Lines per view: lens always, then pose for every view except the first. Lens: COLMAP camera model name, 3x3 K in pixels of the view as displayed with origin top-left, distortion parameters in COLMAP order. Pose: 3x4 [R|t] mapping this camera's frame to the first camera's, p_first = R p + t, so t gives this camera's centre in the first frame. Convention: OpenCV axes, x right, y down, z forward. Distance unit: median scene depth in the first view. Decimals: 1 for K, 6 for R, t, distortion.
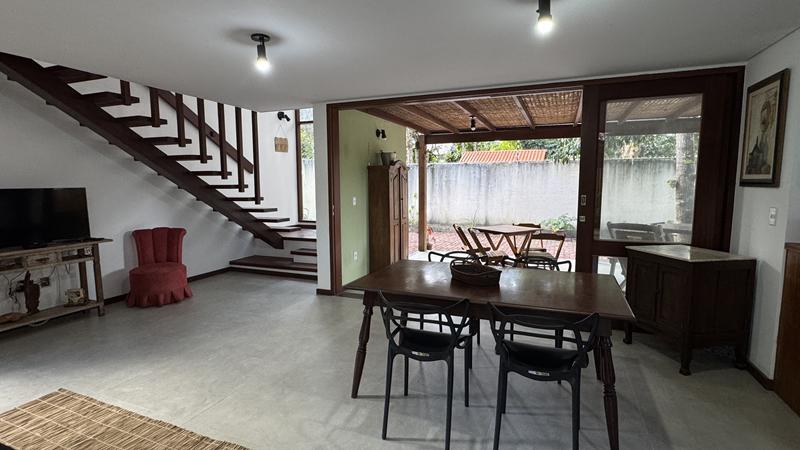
lens RADIAL K [[390.4, 0, 400.7], [0, 390.4, 226.1], [0, 0, 1]] dist [-0.000980, -0.000155]
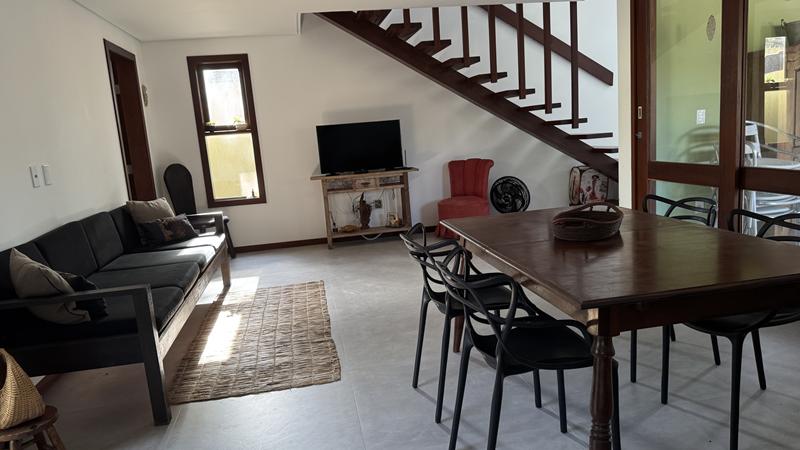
lens RADIAL K [[564.3, 0, 401.9], [0, 564.3, 227.6], [0, 0, 1]] dist [0.130974, -0.198381]
pose [[0.542965, 0.107996, -0.832782, 0.529519], [-0.016819, 0.992896, 0.117794, 0.013643], [0.839587, -0.049952, 0.540924, 0.145756]]
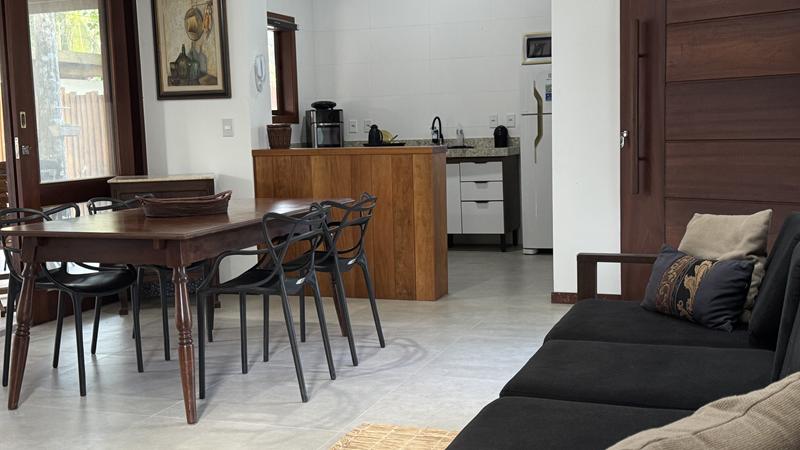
lens RADIAL K [[934.1, 0, 400.0], [0, 934.1, 225.0], [0, 0, 1]] dist [0.209648, -0.485215]
pose [[-0.040427, -0.098142, 0.994351, -0.964594], [0.137180, 0.985196, 0.102816, 0.021763], [-0.989721, 0.140562, -0.026366, 0.427534]]
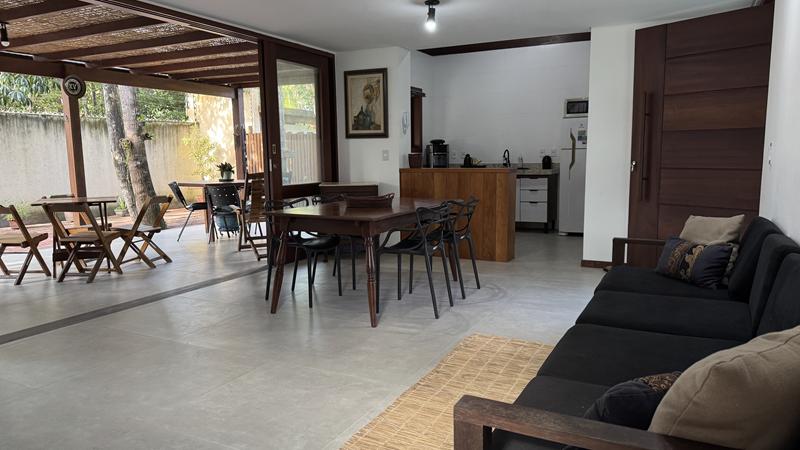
lens RADIAL K [[564.3, 0, 401.9], [0, 564.3, 227.6], [0, 0, 1]] dist [0.130974, -0.198381]
pose [[0.079004, -0.123578, 0.989185, -0.981988], [0.118279, 0.986439, 0.113788, 0.009763], [-0.989833, 0.108010, 0.092550, 0.475696]]
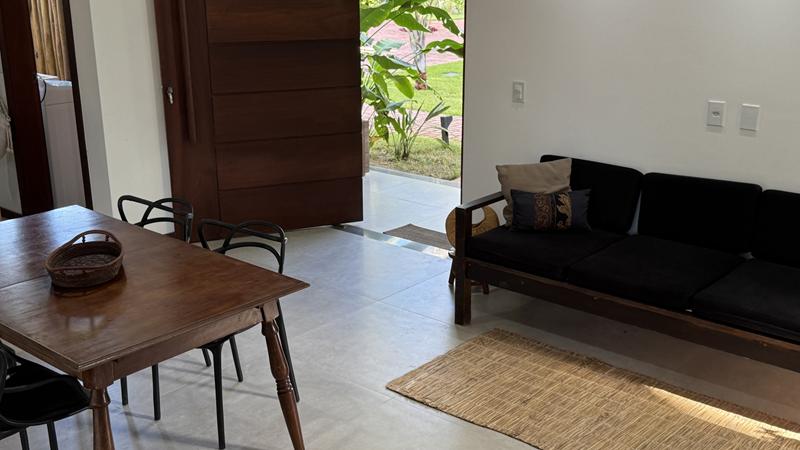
lens RADIAL K [[916.7, 0, 400.0], [0, 916.7, 225.0], [0, 0, 1]] dist [0.254228, -0.589963]
pose [[-0.944255, -0.079441, 0.319488, -0.445132], [0.055784, 0.917808, 0.393086, -0.280183], [-0.324456, 0.388995, -0.862213, 1.270448]]
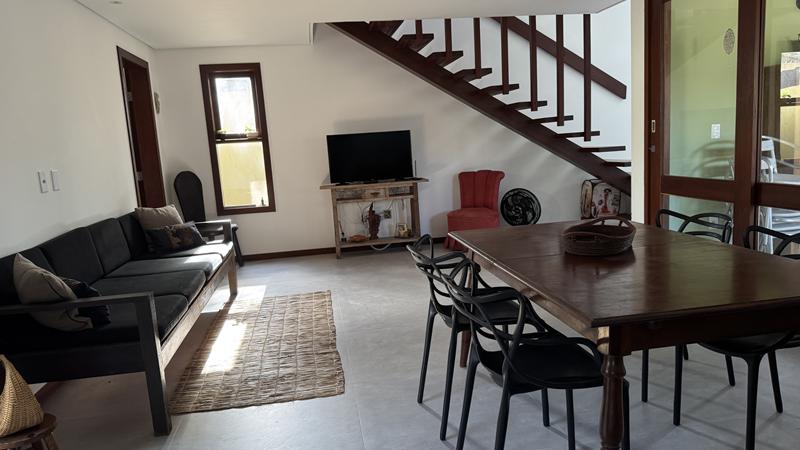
lens RADIAL K [[564.3, 0, 401.9], [0, 564.3, 227.6], [0, 0, 1]] dist [0.130974, -0.198381]
pose [[0.526180, 0.101374, -0.844309, 0.523113], [-0.031154, 0.994500, 0.099991, 0.013853], [0.849803, -0.026310, 0.526444, 0.153876]]
